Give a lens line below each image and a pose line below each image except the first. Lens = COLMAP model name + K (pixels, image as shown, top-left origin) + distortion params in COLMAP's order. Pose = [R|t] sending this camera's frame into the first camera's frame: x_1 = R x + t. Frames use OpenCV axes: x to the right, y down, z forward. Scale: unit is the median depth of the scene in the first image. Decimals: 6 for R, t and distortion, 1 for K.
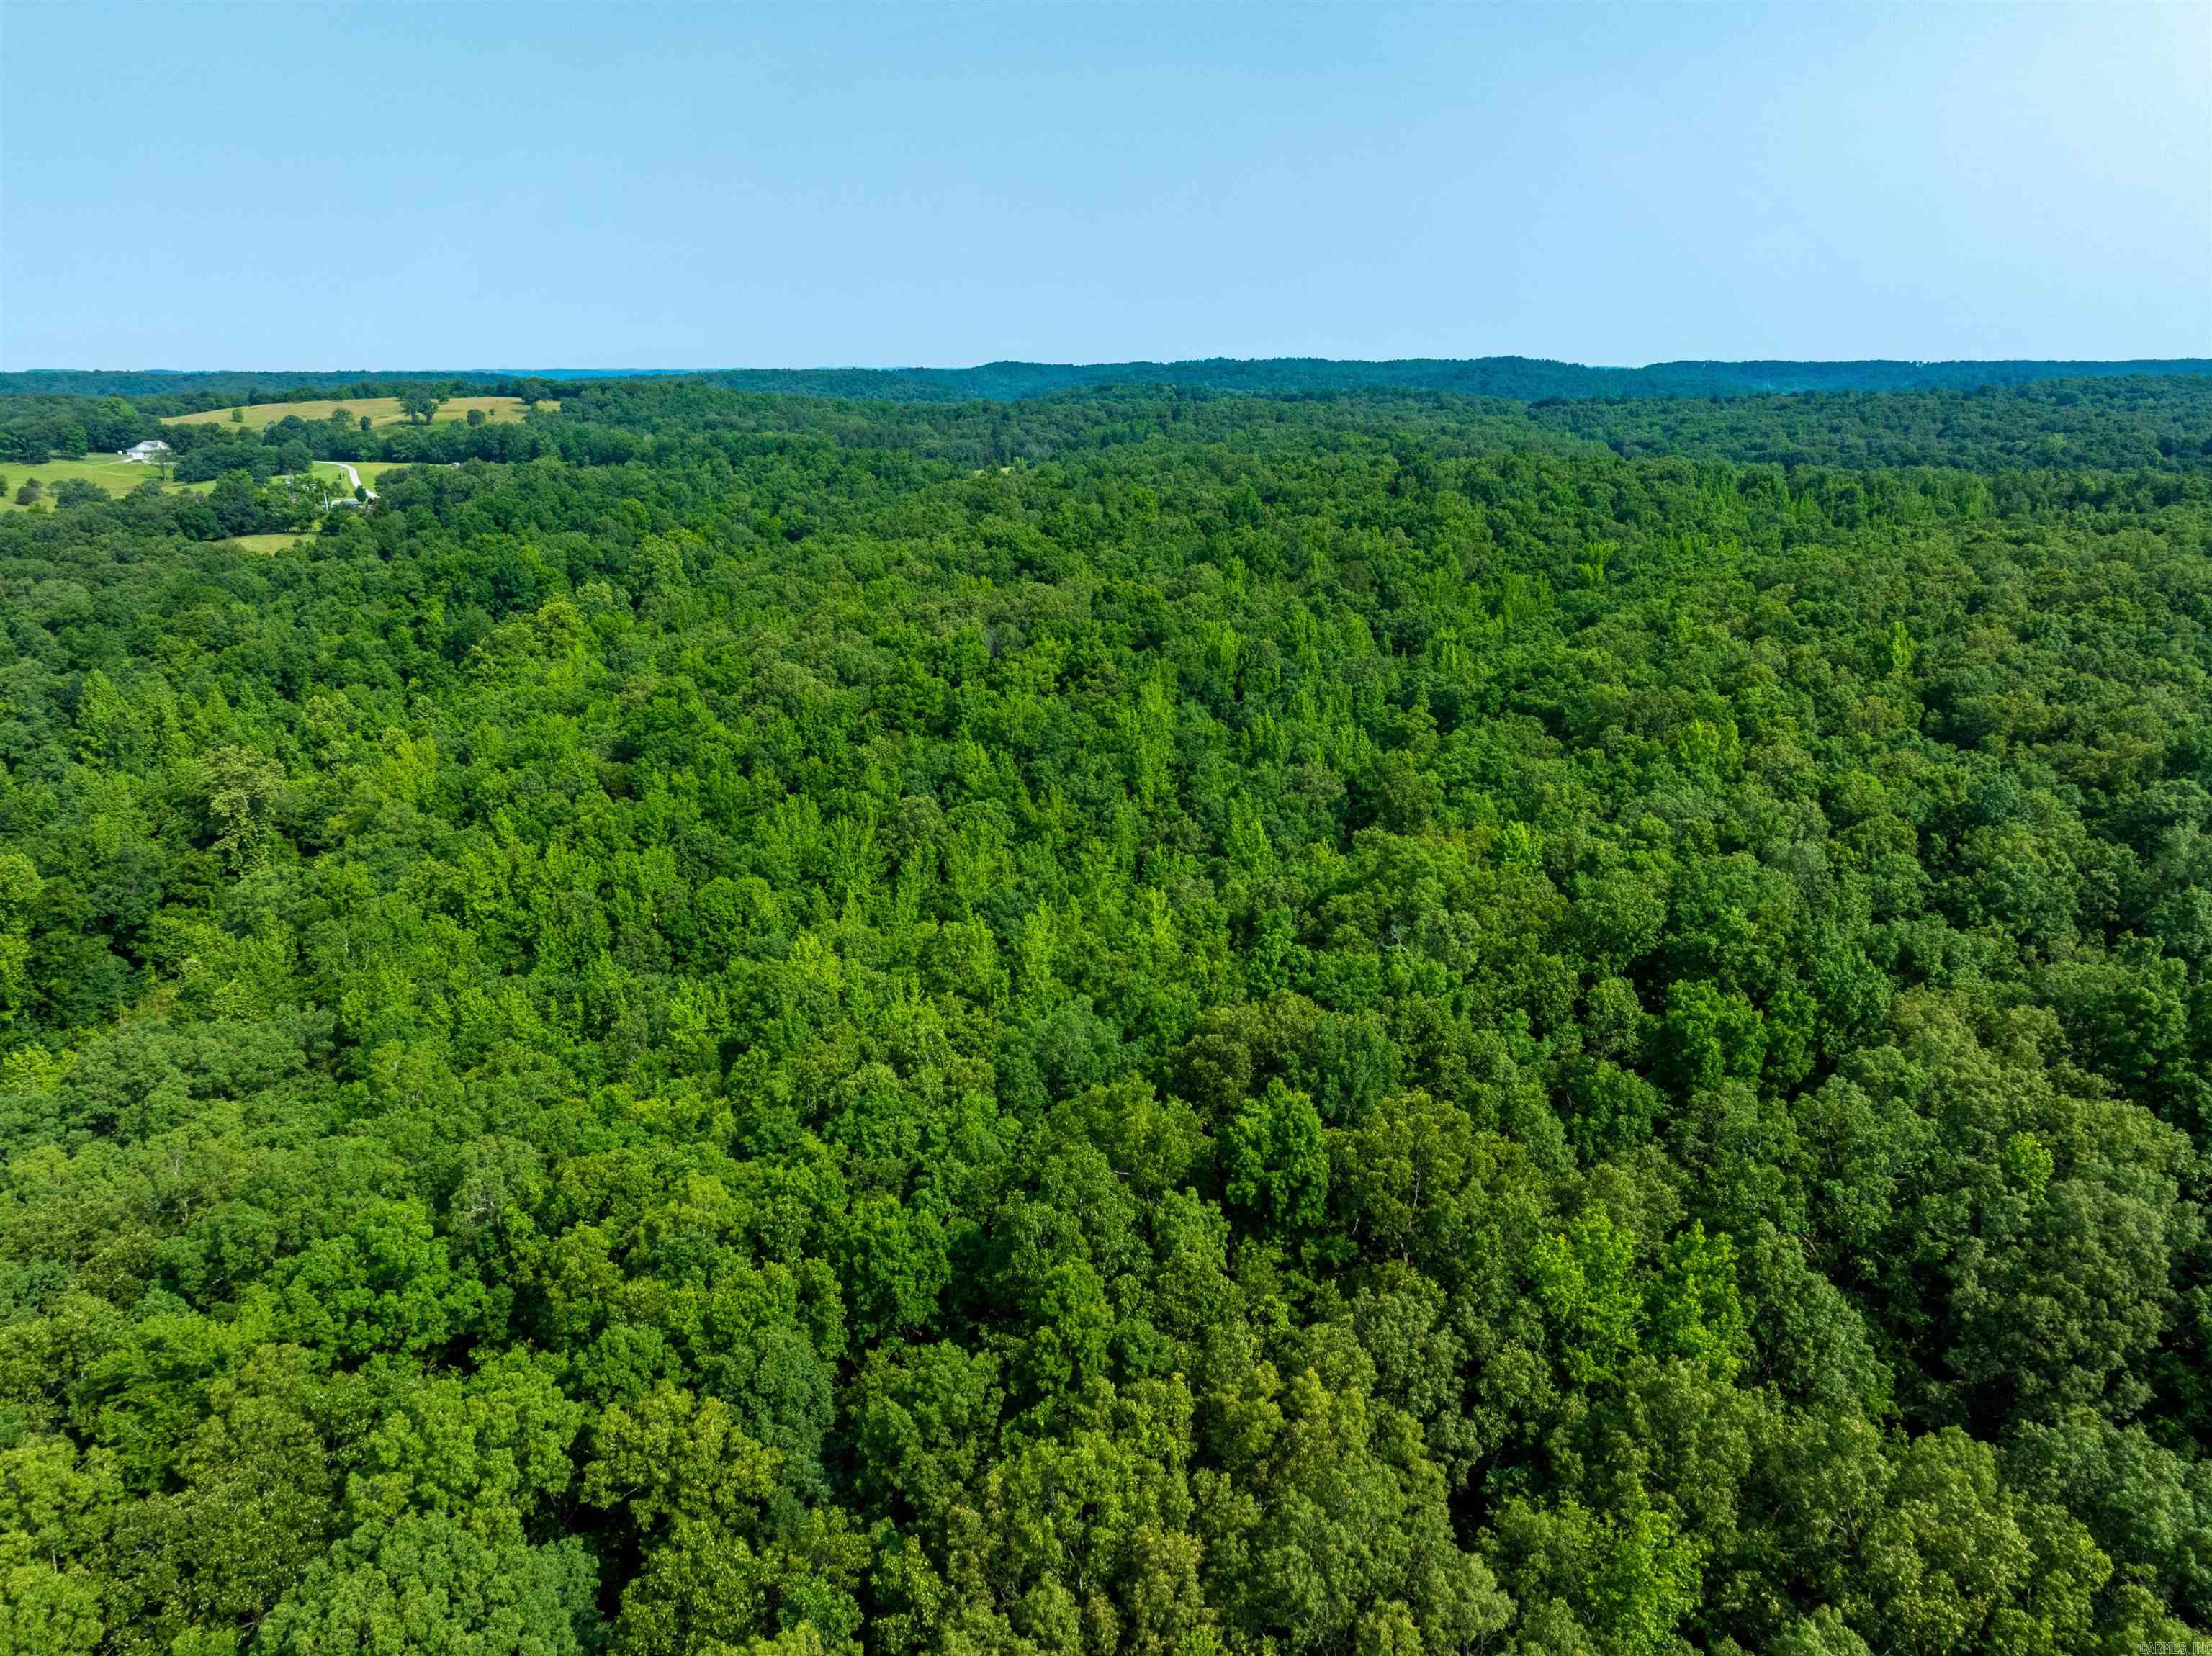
lens RADIAL K [[1568.2, 0, 1110.7], [0, 1568.2, 825.2], [0, 0, 1]] dist [-0.037862, 0.022446]
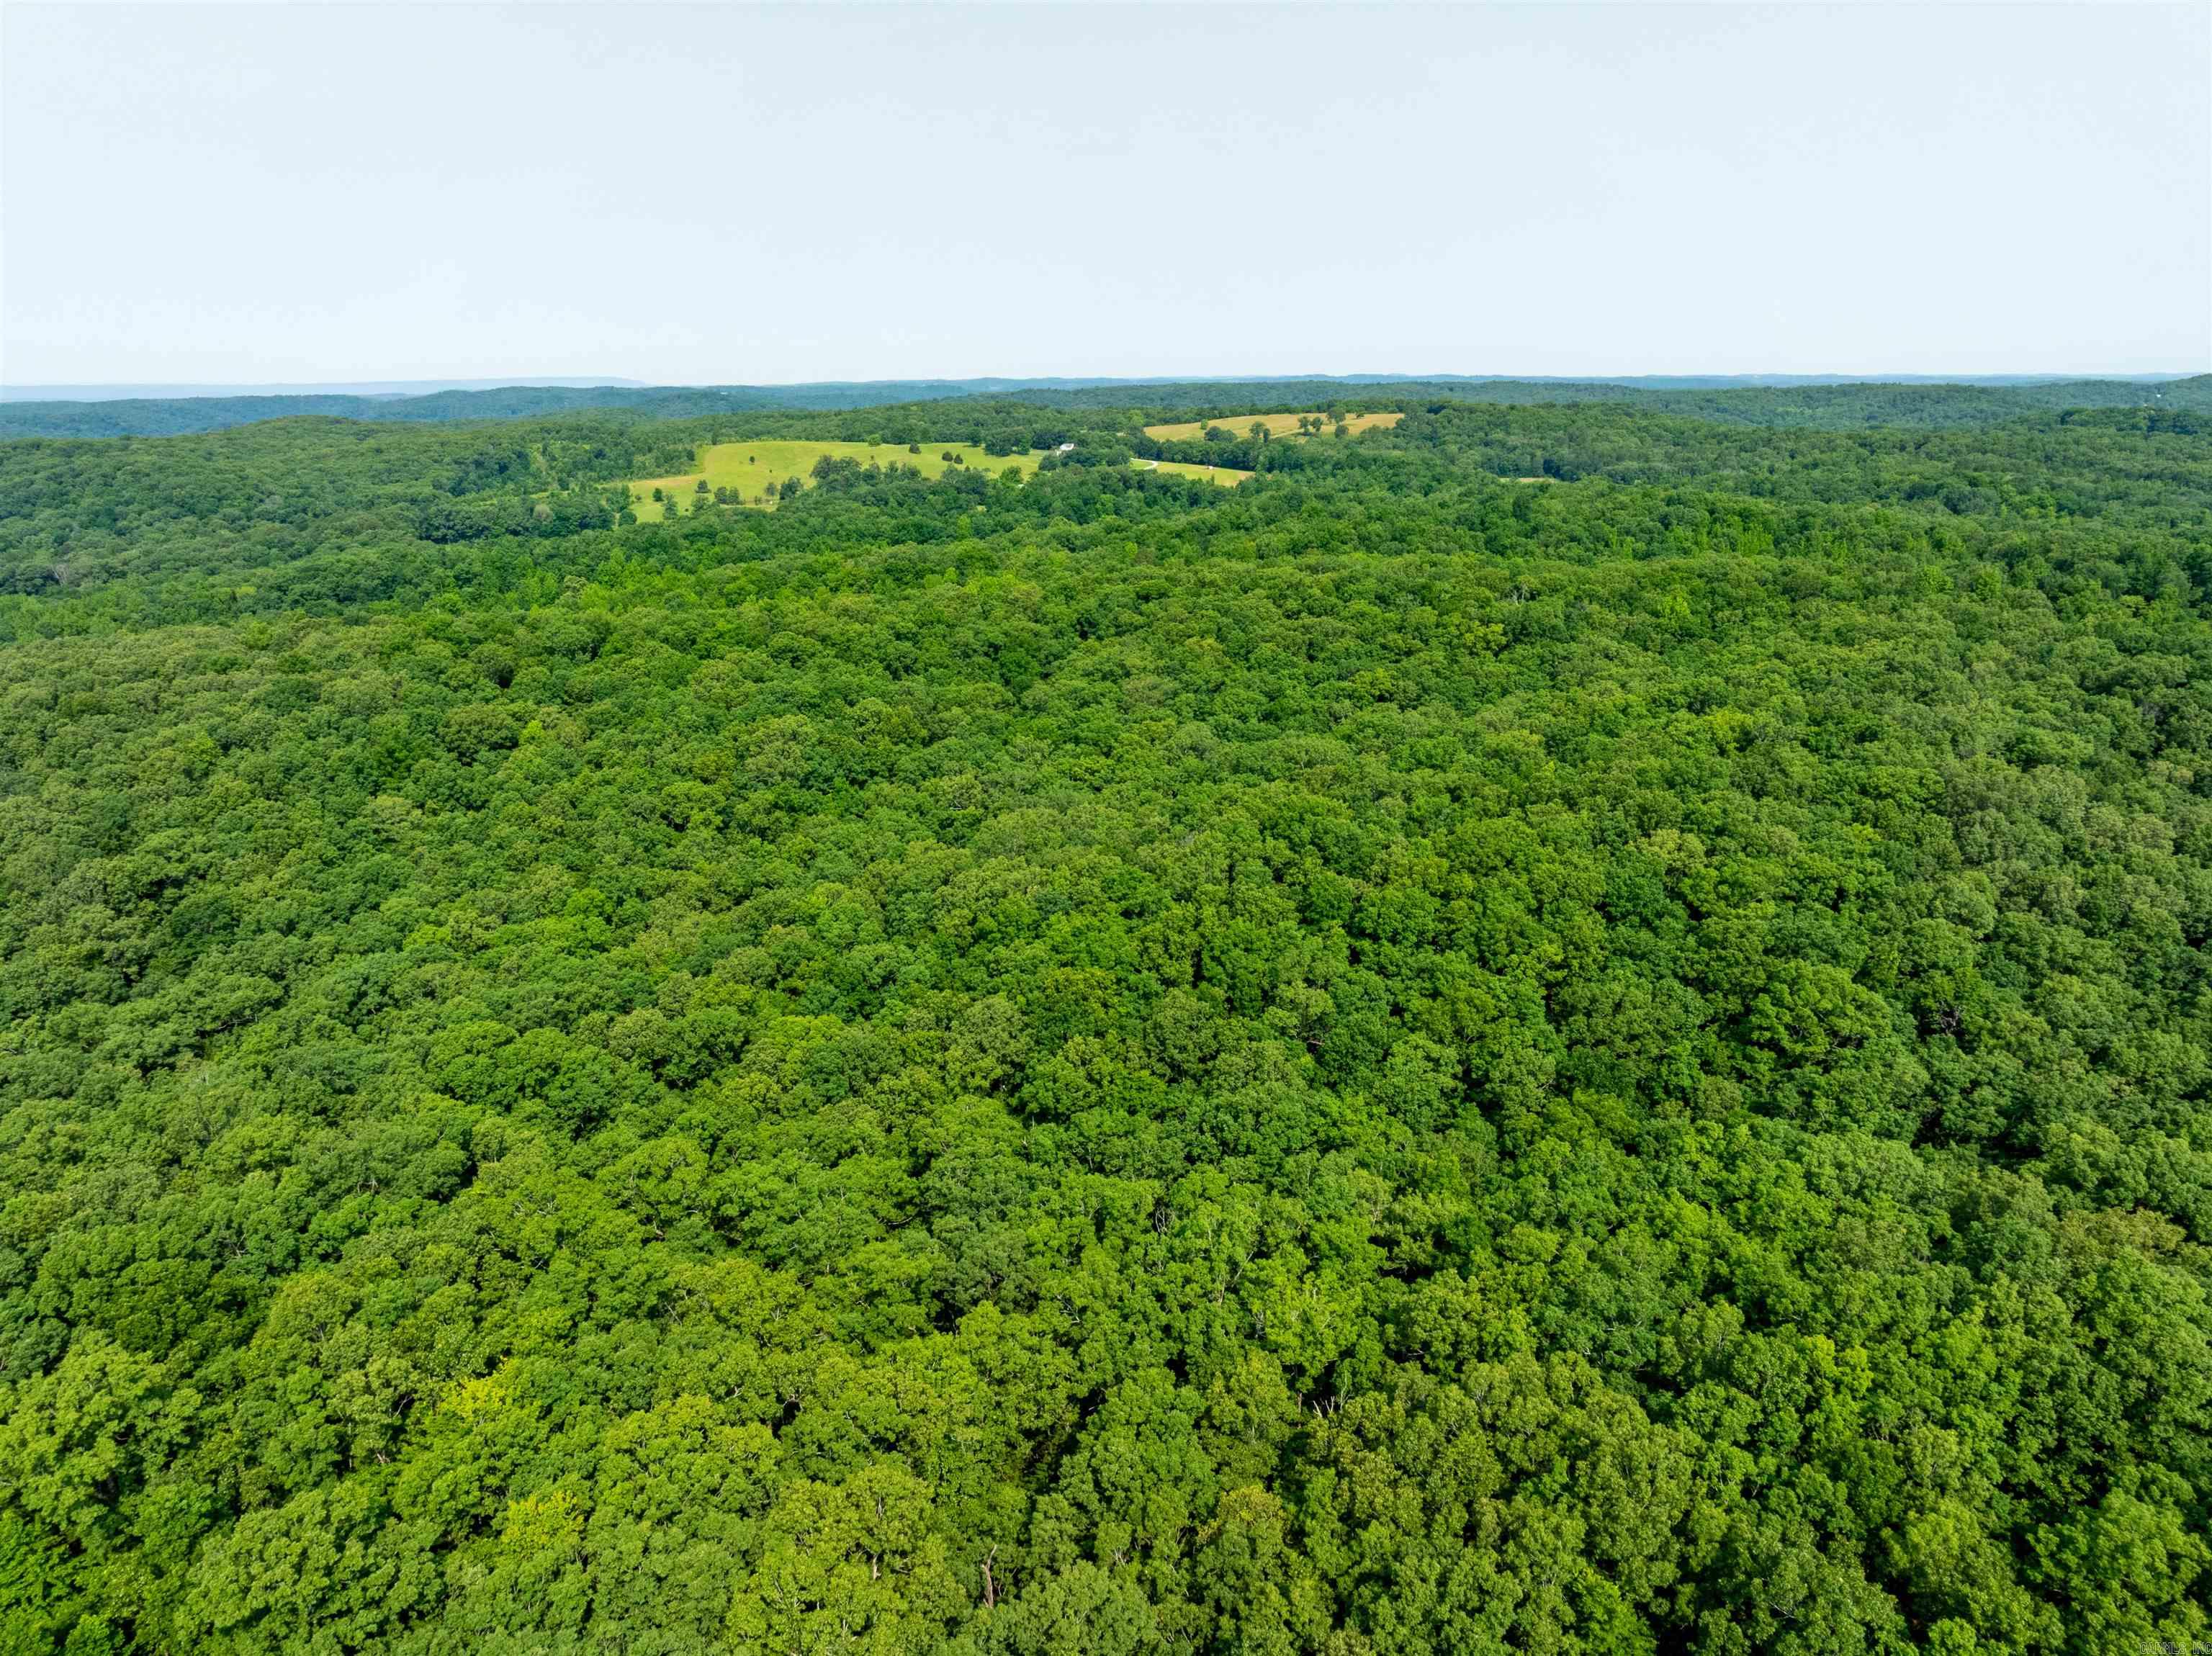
lens RADIAL K [[1568.2, 0, 1096.6], [0, 1568.2, 829.2], [0, 0, 1]] dist [-0.037862, 0.022446]
pose [[0.714104, 0.190130, -0.673726, 1.264408], [-0.189372, 0.978994, 0.075556, 0.000464], [0.673939, 0.073630, 0.735109, -0.197164]]
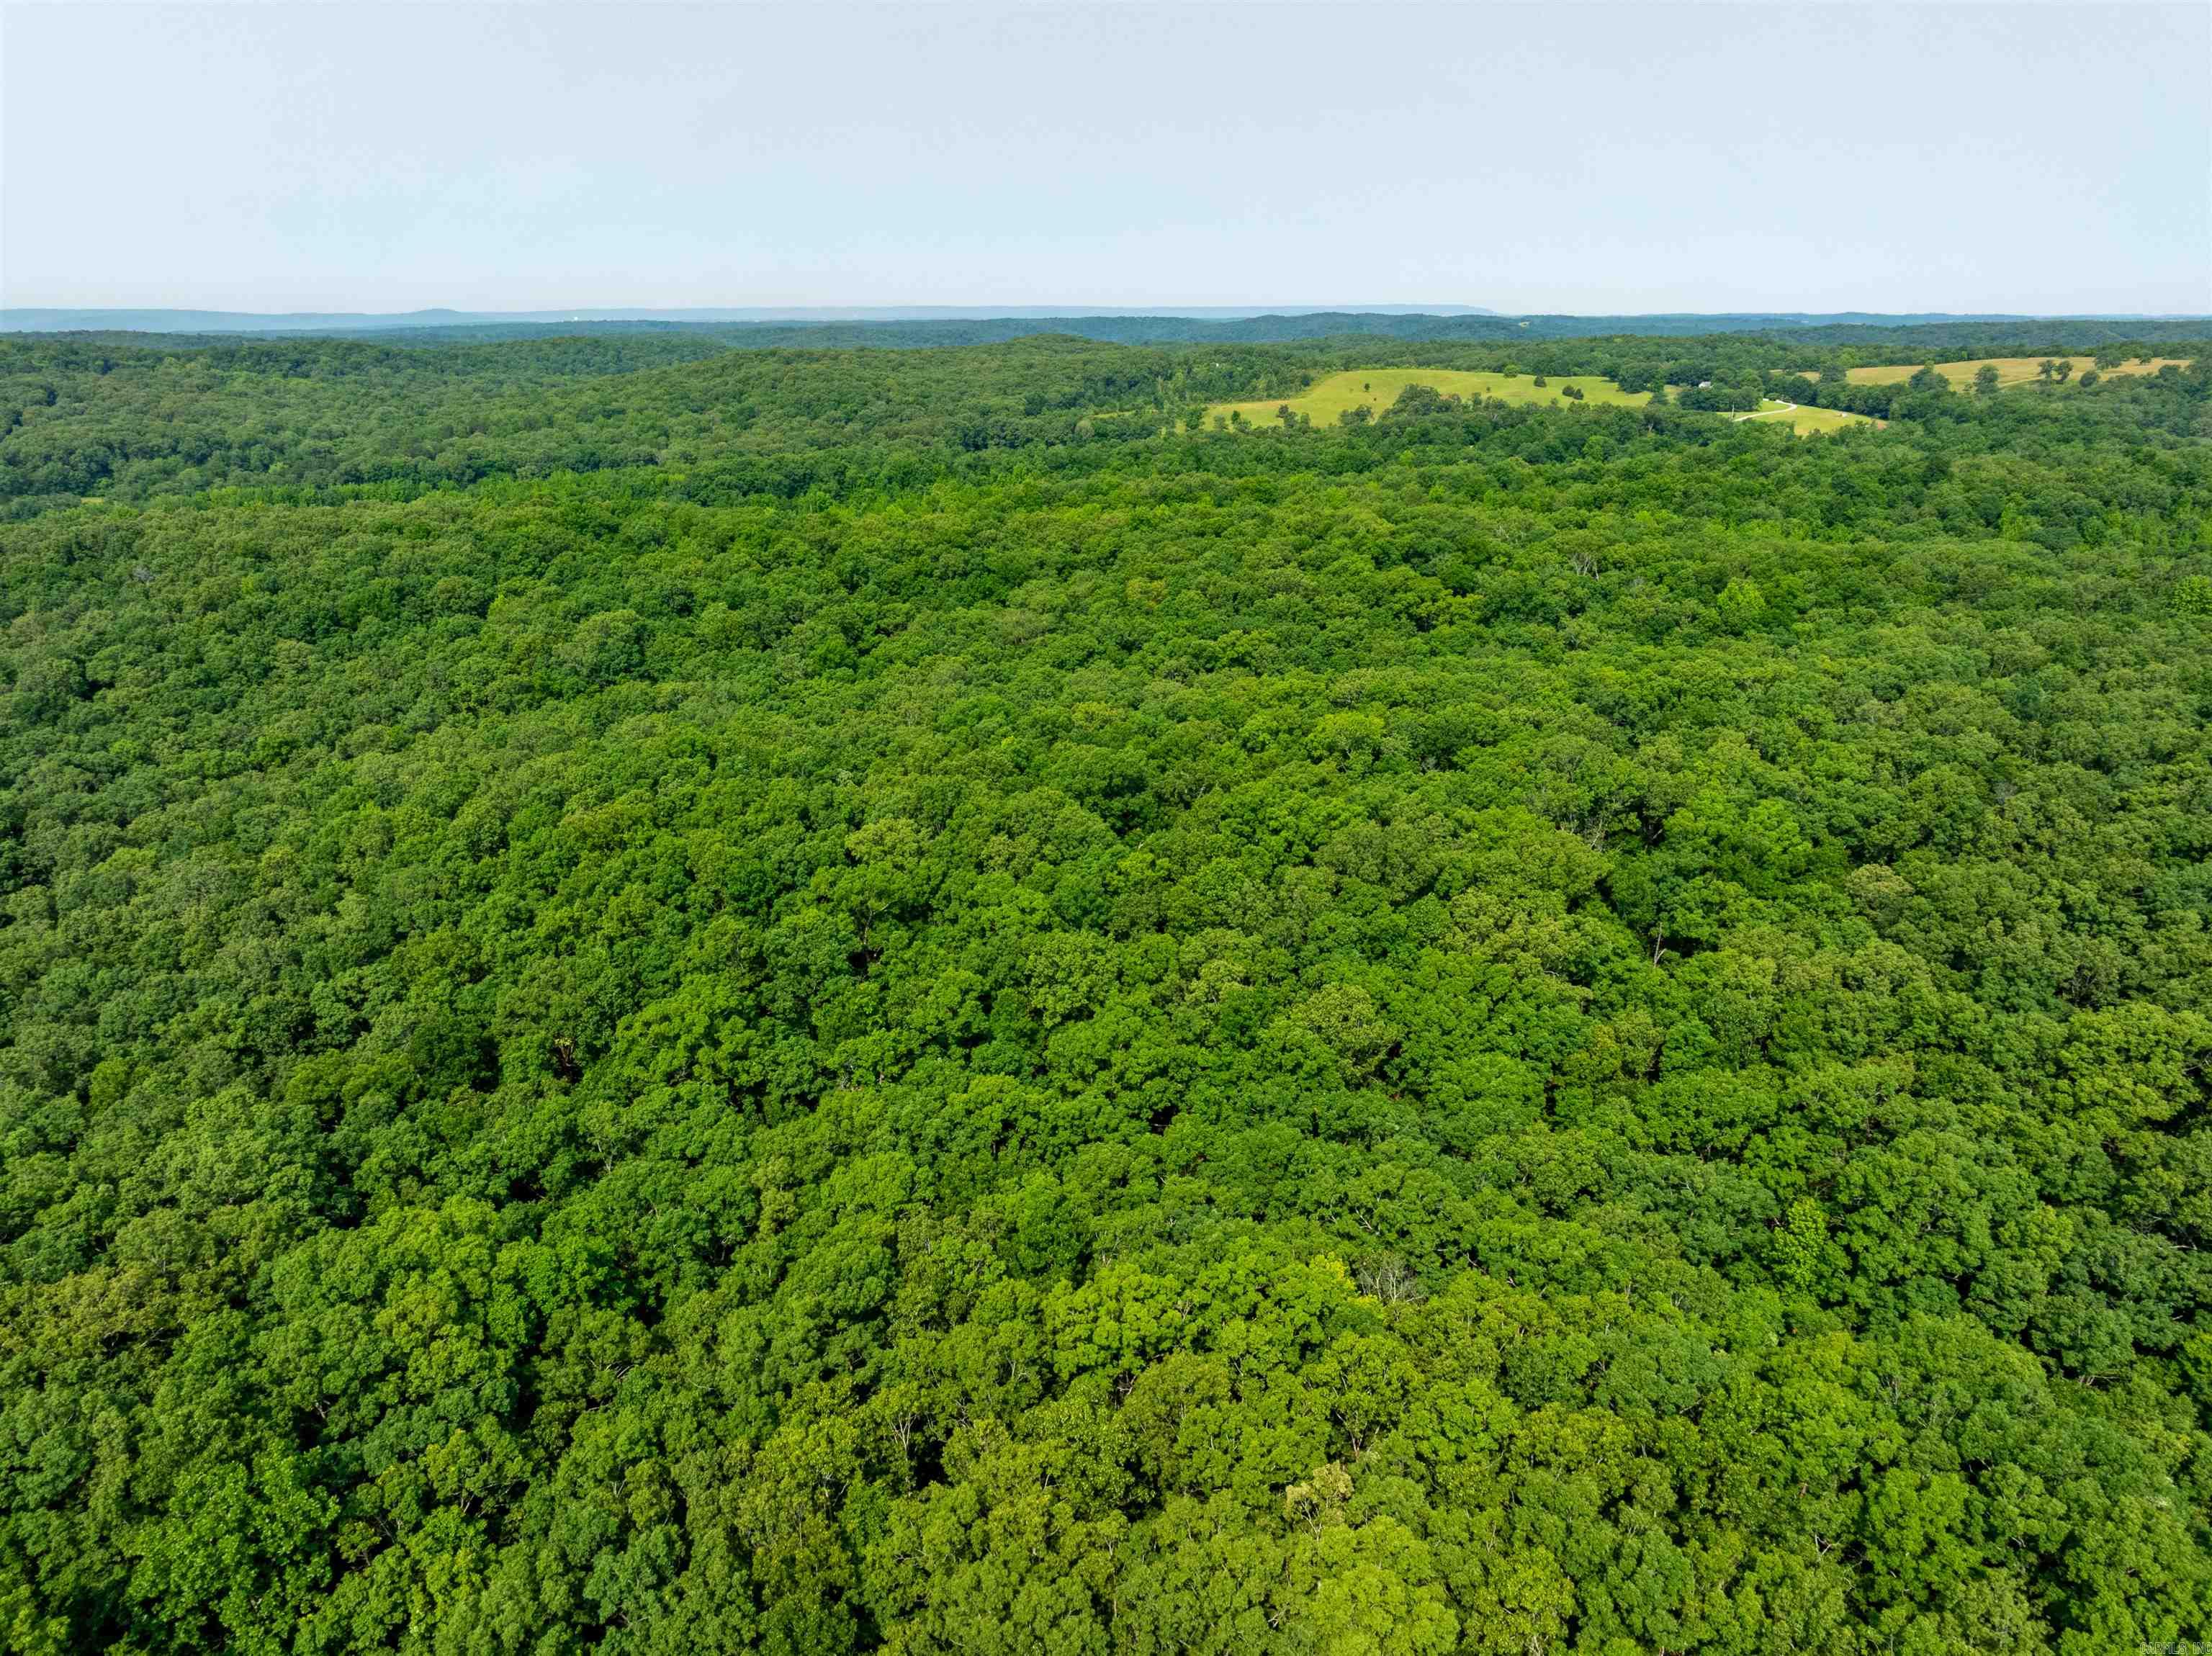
lens RADIAL K [[1568.2, 0, 1101.4], [0, 1568.2, 817.5], [0, 0, 1]] dist [-0.037862, 0.022446]
pose [[0.275621, 0.297444, -0.914090, 1.506332], [-0.269626, 0.936671, 0.223493, -0.129400], [0.922678, 0.184864, 0.338364, 0.287856]]
